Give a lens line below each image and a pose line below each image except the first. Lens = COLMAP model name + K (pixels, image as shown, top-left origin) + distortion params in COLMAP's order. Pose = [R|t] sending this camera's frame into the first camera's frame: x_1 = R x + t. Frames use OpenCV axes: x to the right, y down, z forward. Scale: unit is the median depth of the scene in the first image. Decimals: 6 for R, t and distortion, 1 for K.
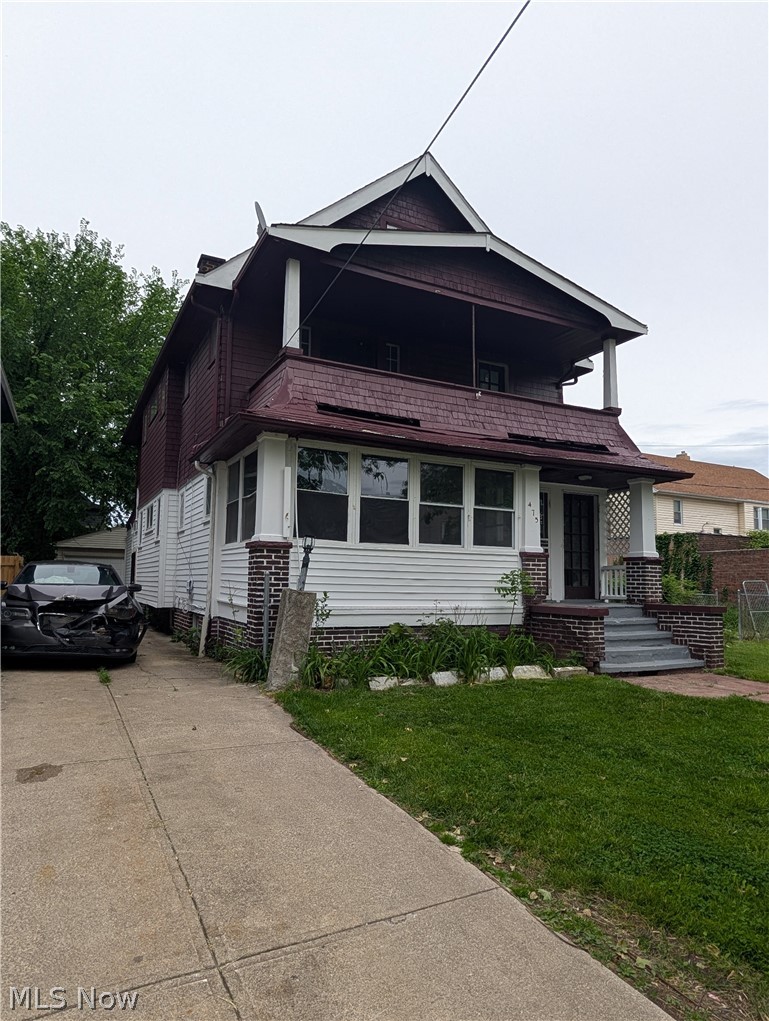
lens RADIAL K [[637.7, 0, 382.9], [0, 637.7, 520.3], [0, 0, 1]] dist [-0.001998, -0.000315]
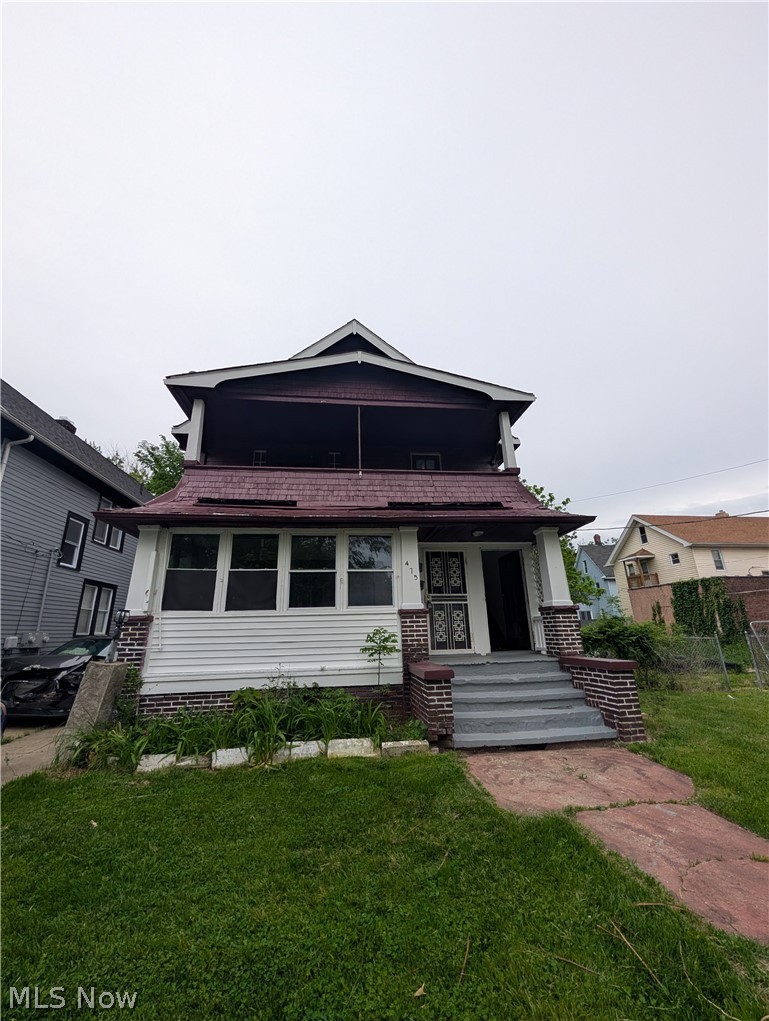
lens RADIAL K [[388.4, 0, 384.5], [0, 388.4, 510.5], [0, 0, 1]] dist [0.000627, -0.000031]
pose [[0.938019, -0.141212, -0.316513, 0.419936], [0.073667, 0.973599, -0.216051, 0.027278], [0.338665, 0.179343, 0.923657, 0.374414]]
